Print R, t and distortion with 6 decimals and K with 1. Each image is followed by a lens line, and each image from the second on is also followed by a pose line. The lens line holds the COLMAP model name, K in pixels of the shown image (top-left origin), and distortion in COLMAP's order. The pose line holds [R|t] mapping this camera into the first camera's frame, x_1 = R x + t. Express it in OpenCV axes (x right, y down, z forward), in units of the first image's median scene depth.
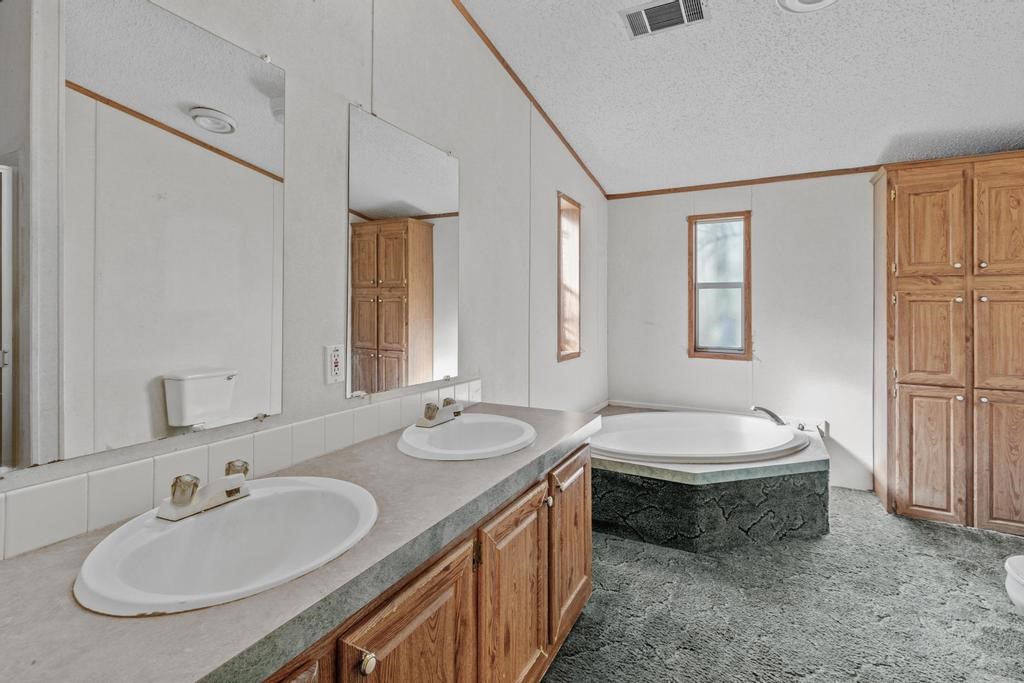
lens RADIAL K [[469.2, 0, 523.6], [0, 469.2, 304.2], [0, 0, 1]] dist [0.008408, -0.000929]
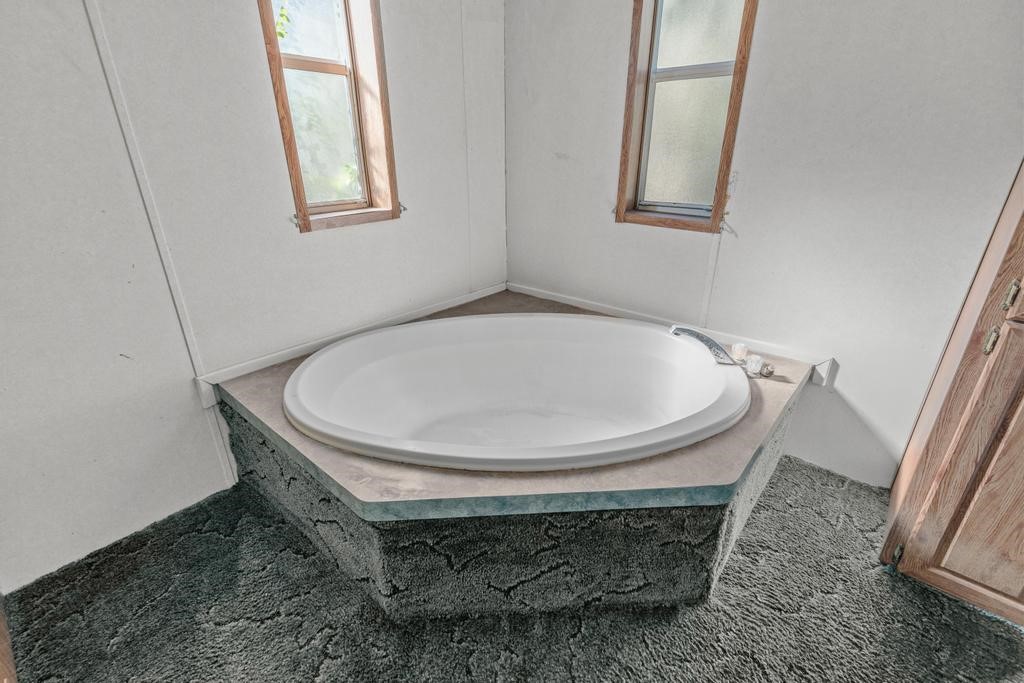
lens RADIAL K [[469.2, 0, 505.9], [0, 469.2, 343.2], [0, 0, 1]] dist [0.008408, -0.000929]
pose [[0.972125, 0.081808, -0.219727, 0.484630], [0.013344, 0.916330, 0.400201, 0.027254], [0.234082, -0.391978, 0.889696, 0.560302]]
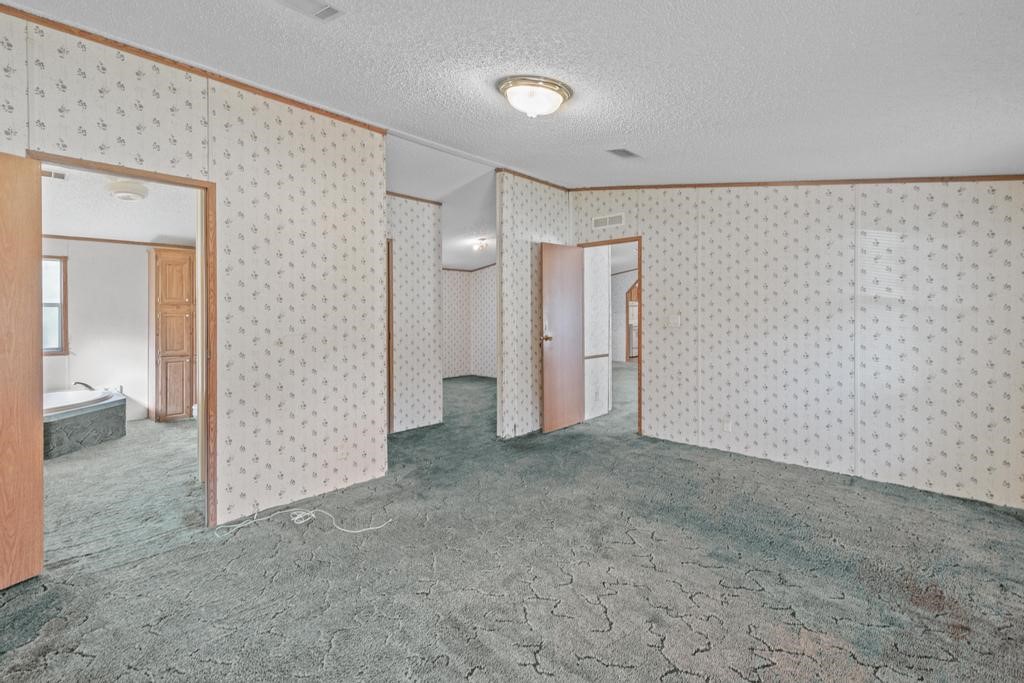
lens RADIAL K [[469.2, 0, 499.3], [0, 469.2, 313.1], [0, 0, 1]] dist [0.008408, -0.000929]
pose [[0.284077, -0.008421, 0.958765, -0.739578], [-0.007725, 0.999909, 0.011071, -0.055677], [-0.958770, -0.010551, 0.283986, -0.978046]]
